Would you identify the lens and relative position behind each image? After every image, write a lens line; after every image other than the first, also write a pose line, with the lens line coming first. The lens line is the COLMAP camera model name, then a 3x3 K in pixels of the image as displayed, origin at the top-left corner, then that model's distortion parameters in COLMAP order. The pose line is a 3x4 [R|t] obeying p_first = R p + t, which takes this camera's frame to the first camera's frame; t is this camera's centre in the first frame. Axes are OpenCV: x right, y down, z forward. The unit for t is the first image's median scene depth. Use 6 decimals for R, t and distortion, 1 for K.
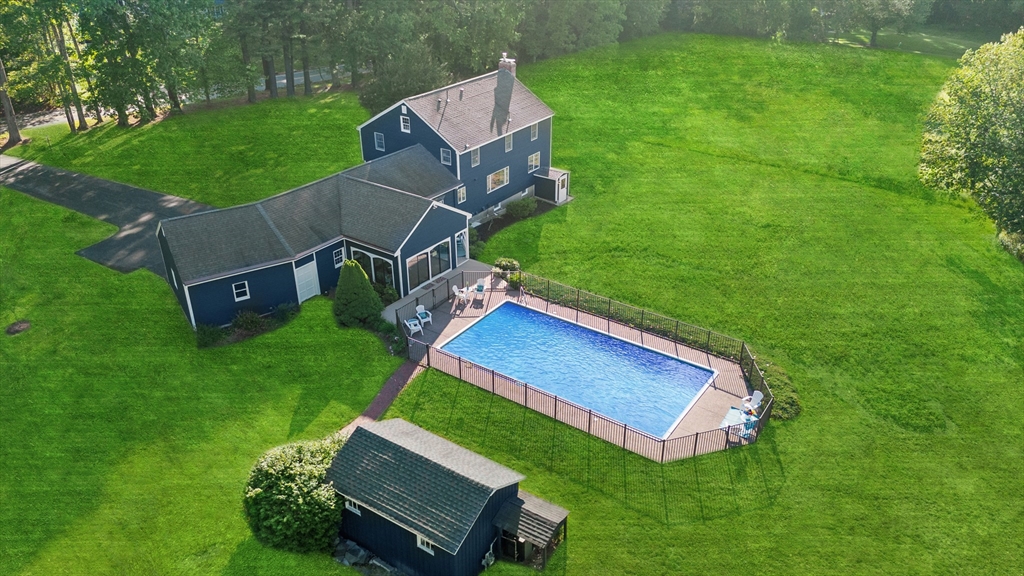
lens RADIAL K [[736.0, 0, 522.7], [0, 736.0, 267.9], [0, 0, 1]] dist [0.000400, -0.004185]
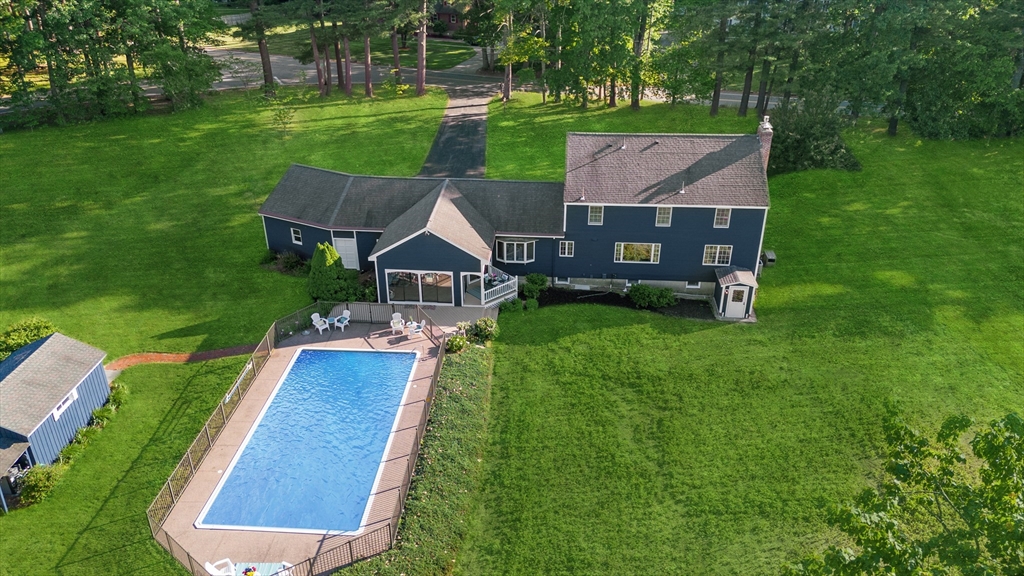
lens RADIAL K [[736.0, 0, 522.7], [0, 736.0, 267.9], [0, 0, 1]] dist [0.000400, -0.004185]
pose [[0.510655, 0.383151, -0.769693, 0.561561], [-0.388434, 0.901457, 0.191034, -0.218657], [0.767040, 0.201422, 0.609163, 0.406239]]
